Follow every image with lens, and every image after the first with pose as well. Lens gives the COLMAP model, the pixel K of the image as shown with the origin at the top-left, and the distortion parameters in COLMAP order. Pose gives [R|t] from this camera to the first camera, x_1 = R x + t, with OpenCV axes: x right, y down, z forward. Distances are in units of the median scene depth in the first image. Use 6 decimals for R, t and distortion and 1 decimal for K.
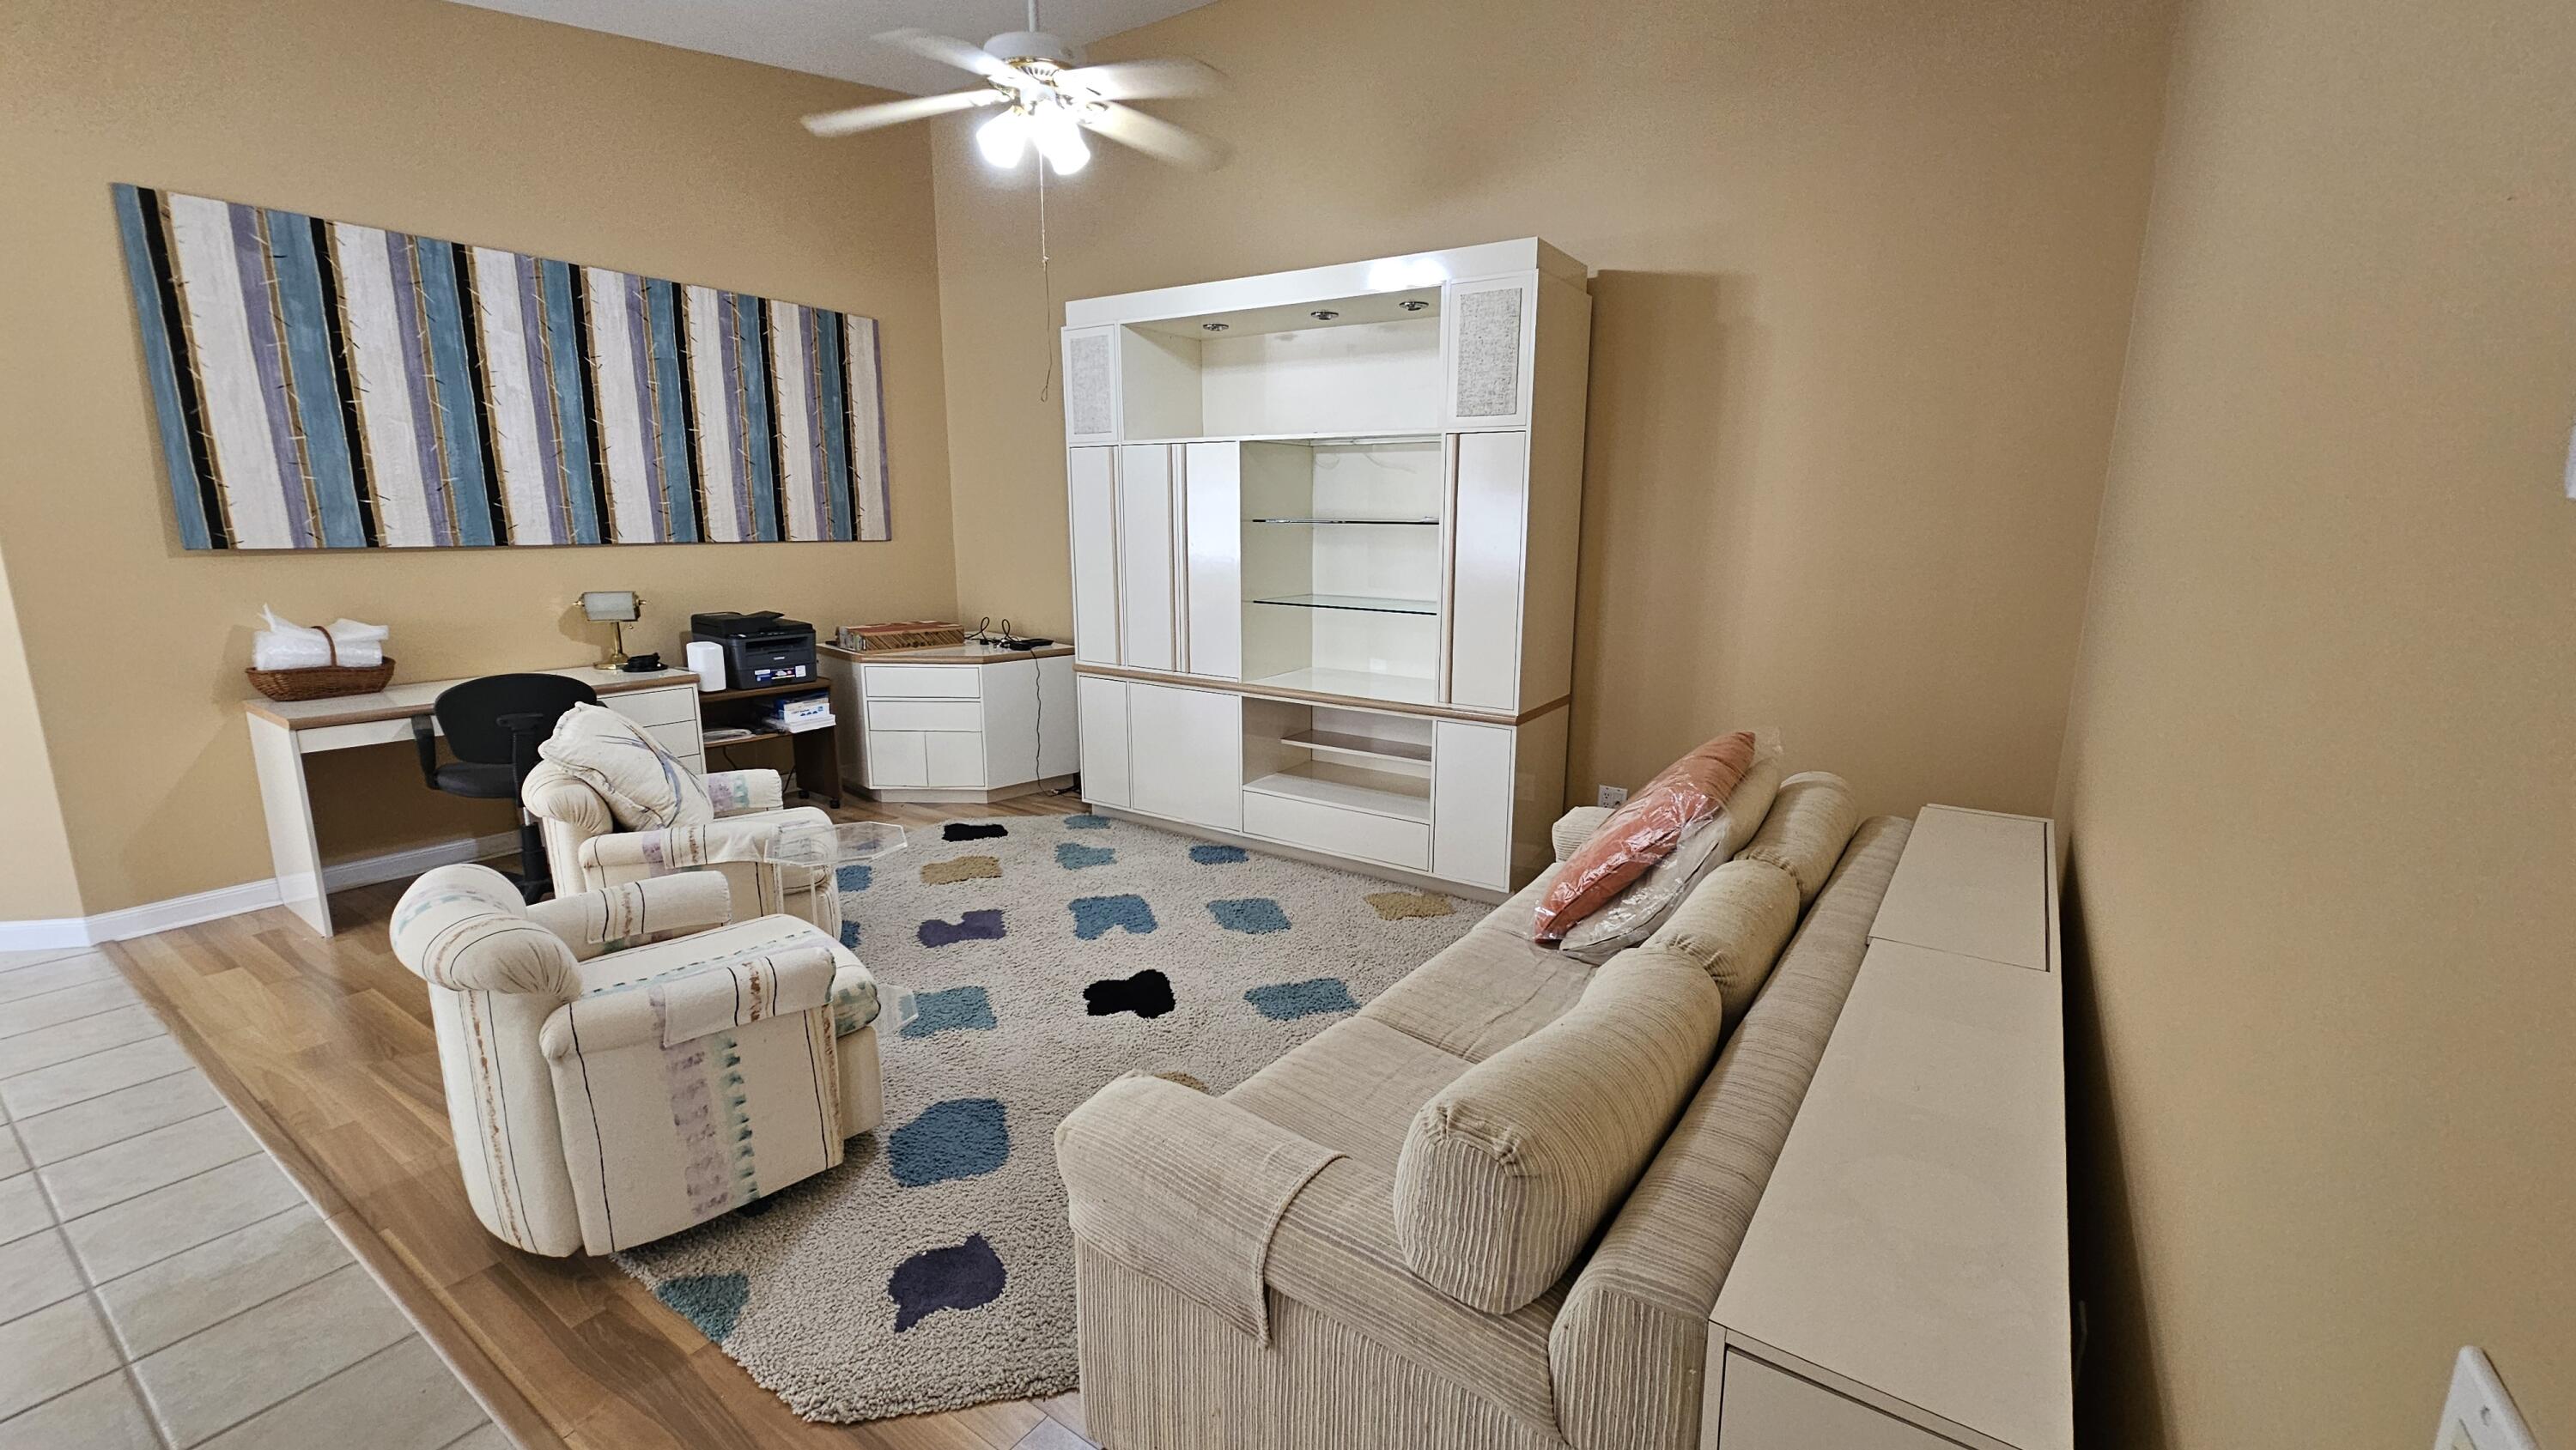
lens RADIAL K [[1048.4, 0, 1308.2], [0, 1048.4, 726.9], [0, 0, 1]] dist [0.000632, -0.000038]
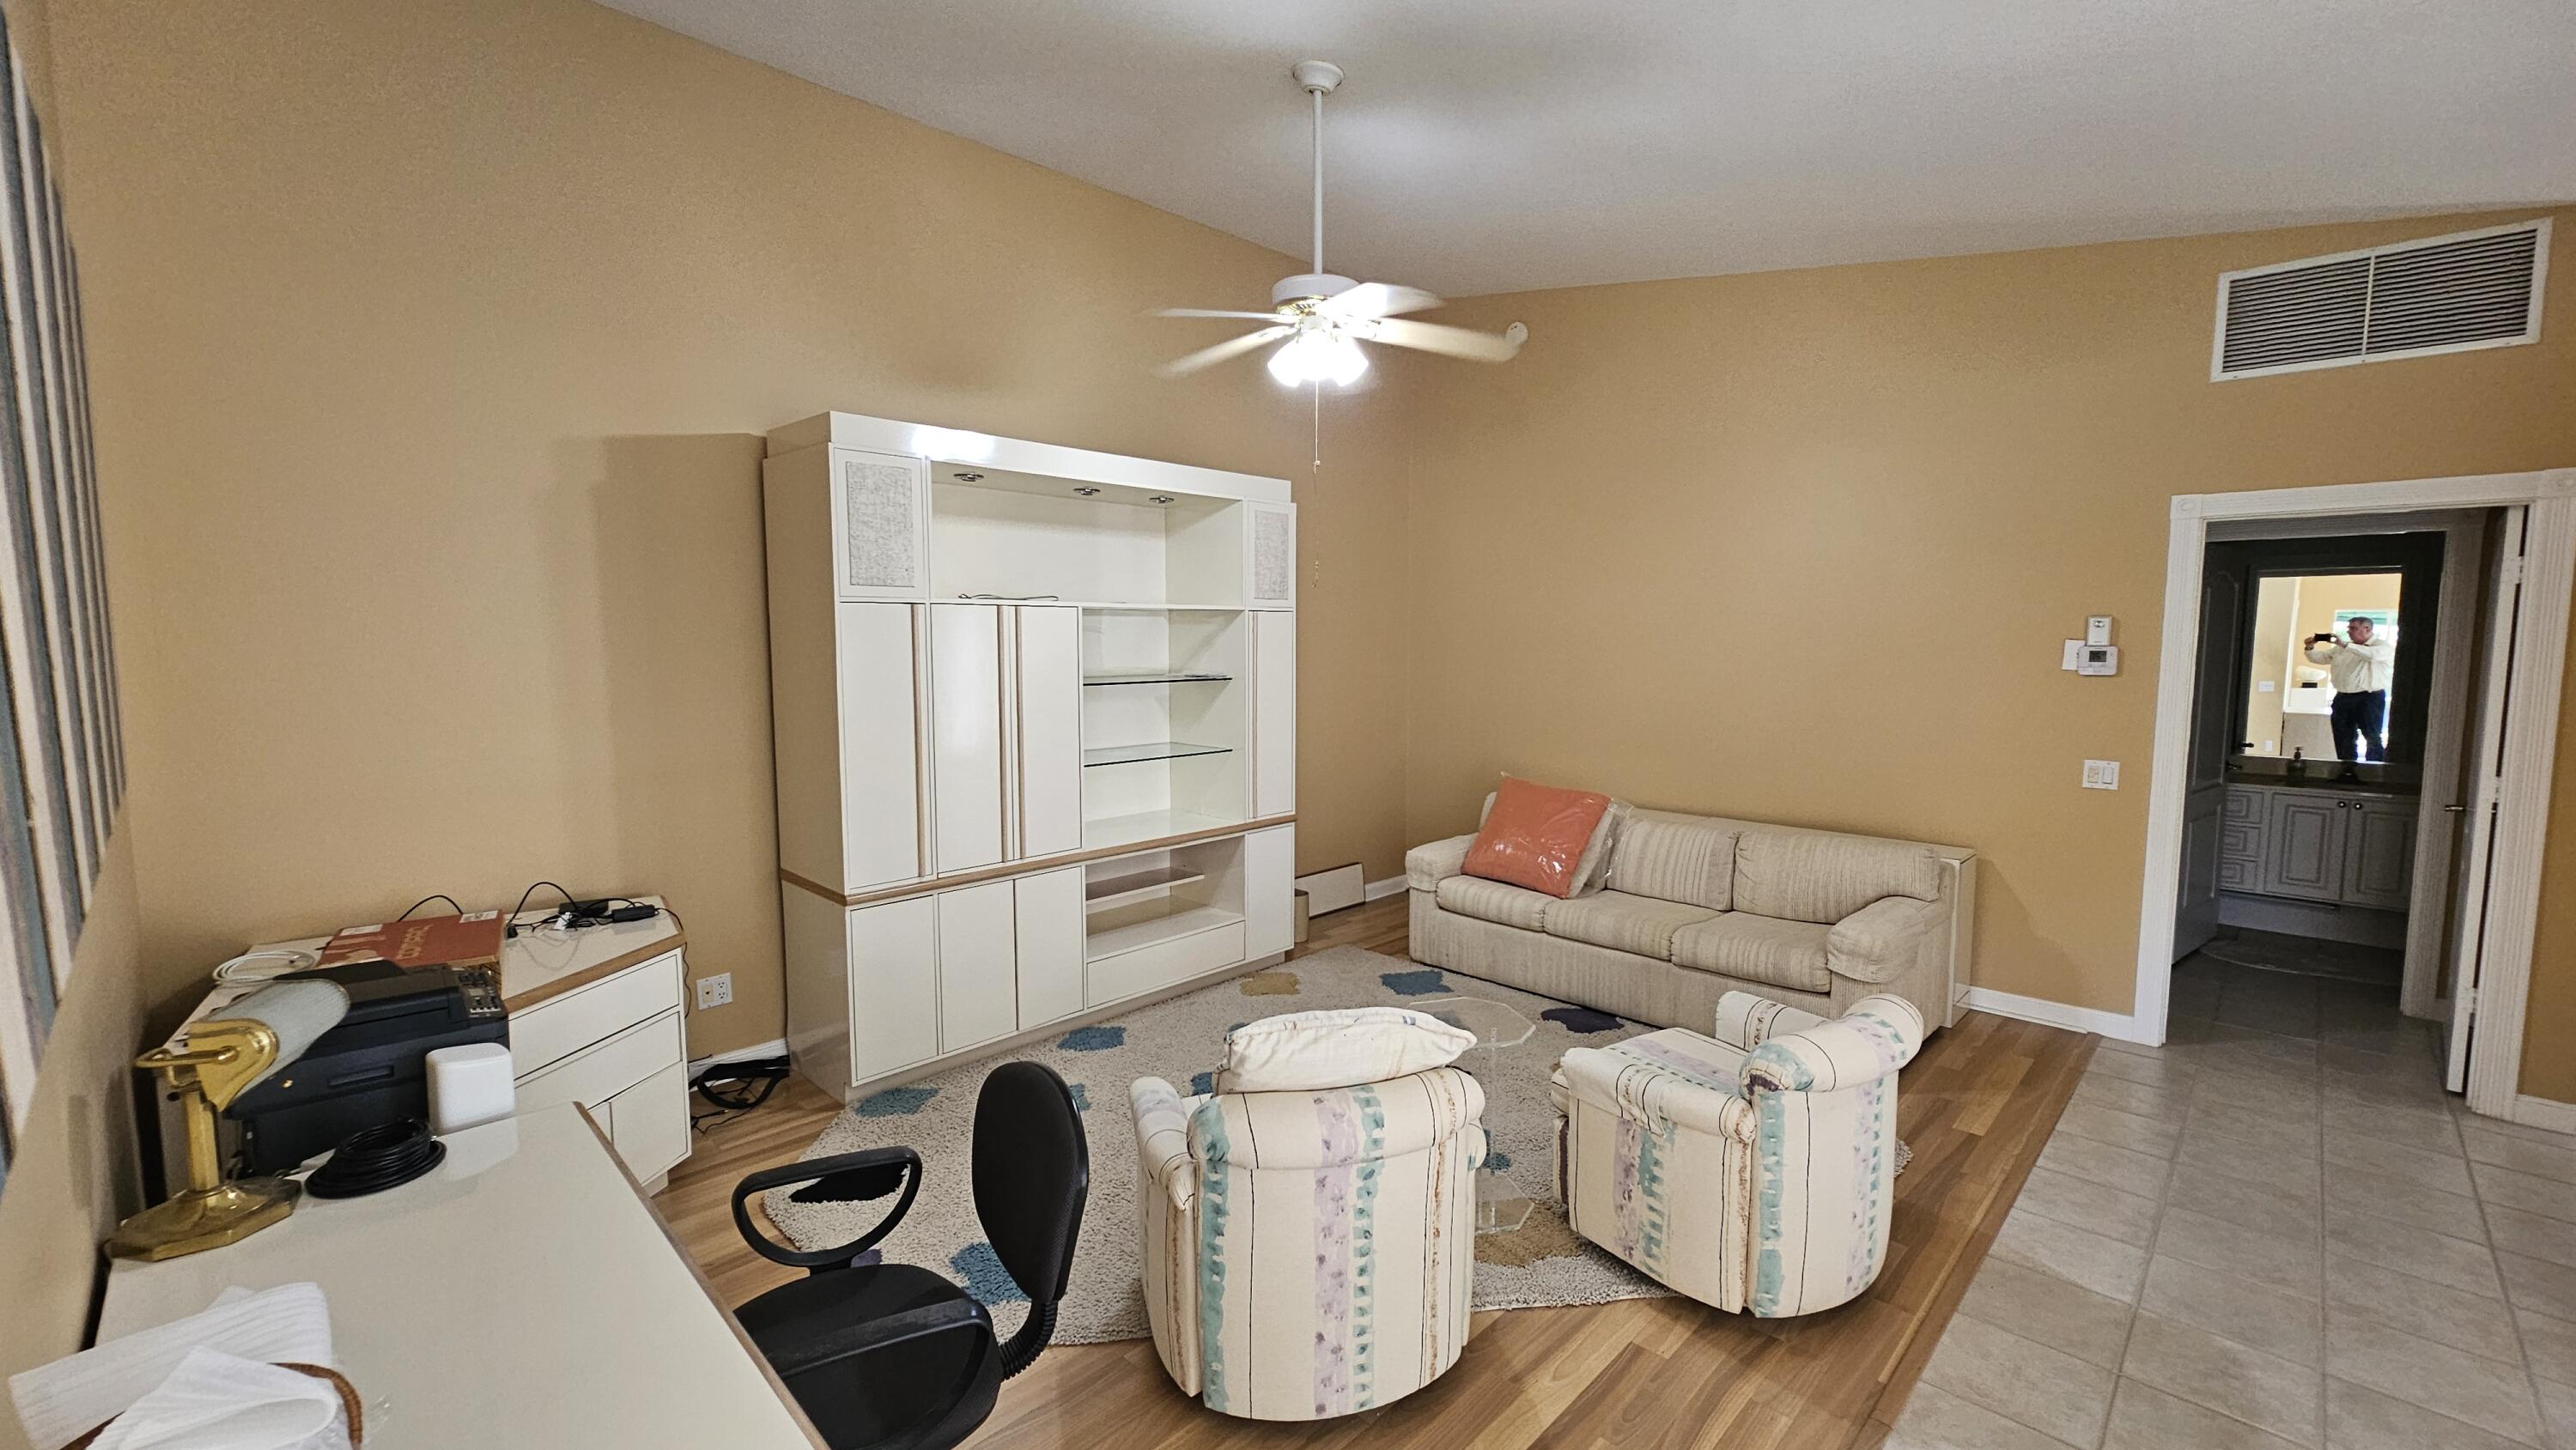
lens RADIAL K [[1045.2, 0, 1302.4], [0, 1045.2, 728.5], [0, 0, 1]] dist [0.000036, 0.000202]
pose [[0.176331, -0.099315, 0.979308, -0.966327], [0.194251, 0.978843, 0.064292, -0.177371], [-0.964973, 0.178895, 0.191893, 0.611598]]
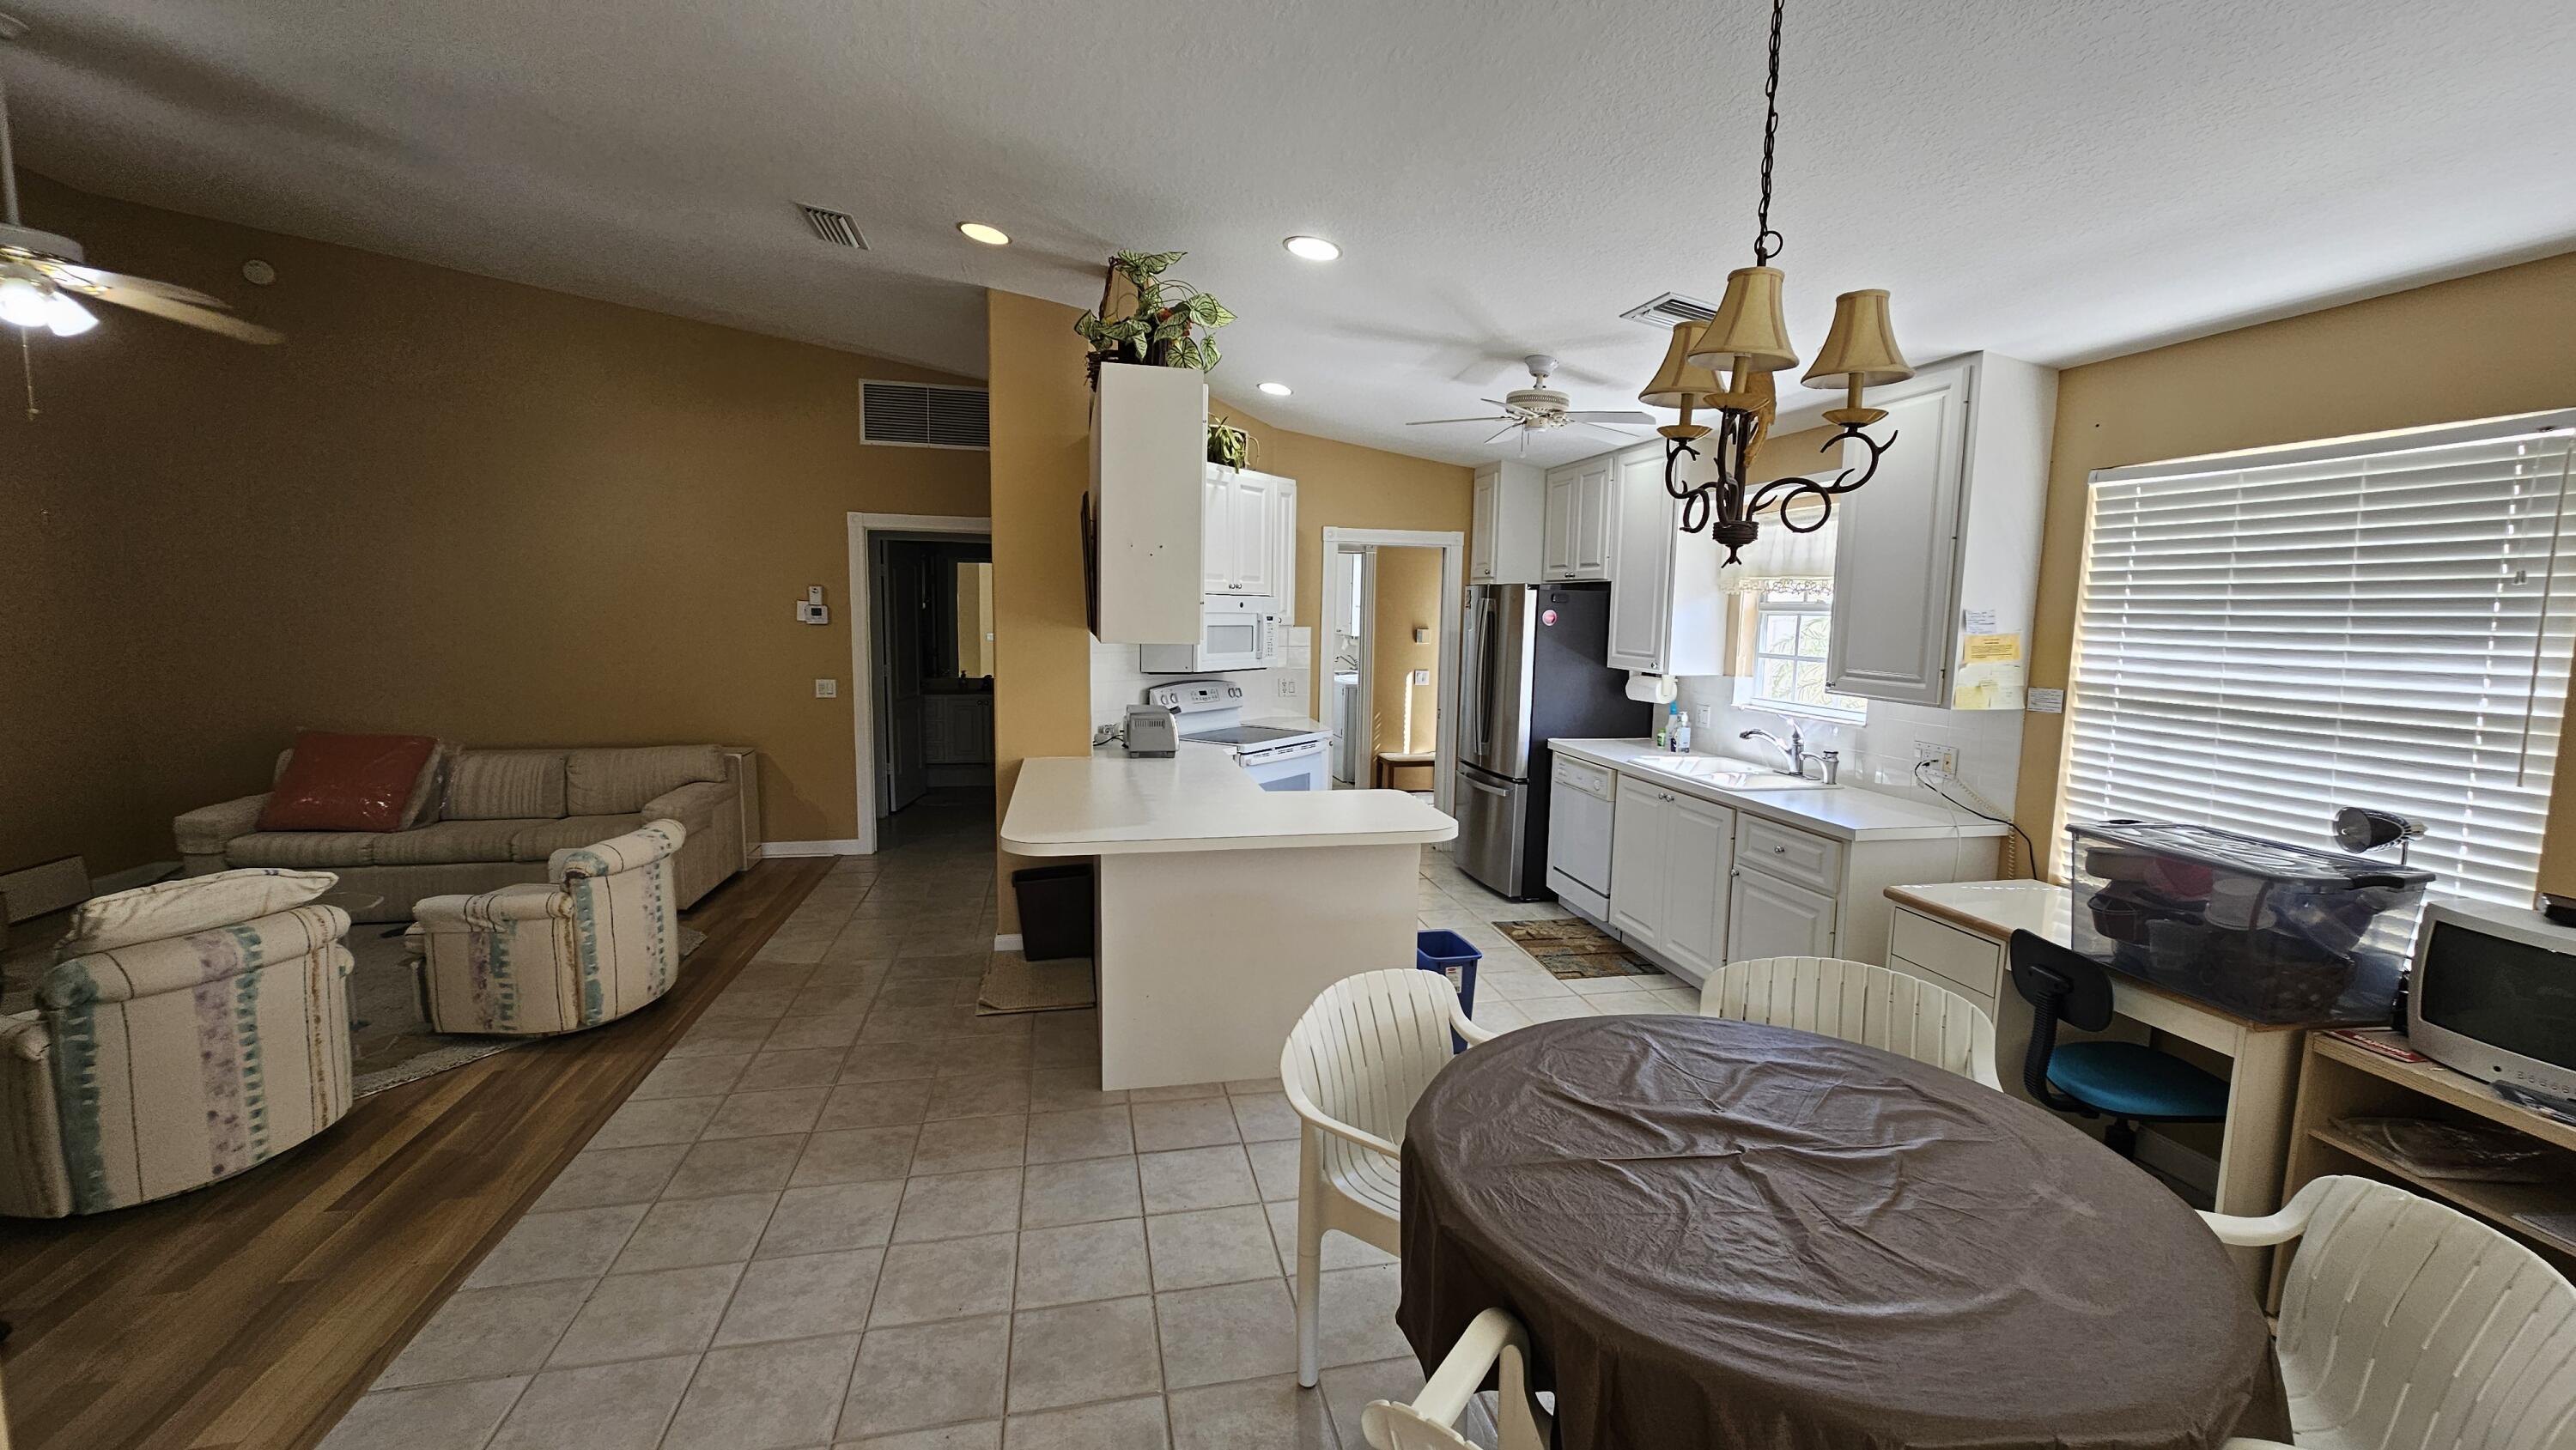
lens RADIAL K [[1045.2, 0, 1302.4], [0, 1045.2, 728.5], [0, 0, 1]] dist [0.000036, 0.000202]
pose [[-0.723326, -0.103663, 0.682681, -1.416659], [0.109919, 0.958774, 0.262049, -0.192961], [-0.681702, 0.264586, -0.682112, 0.664582]]
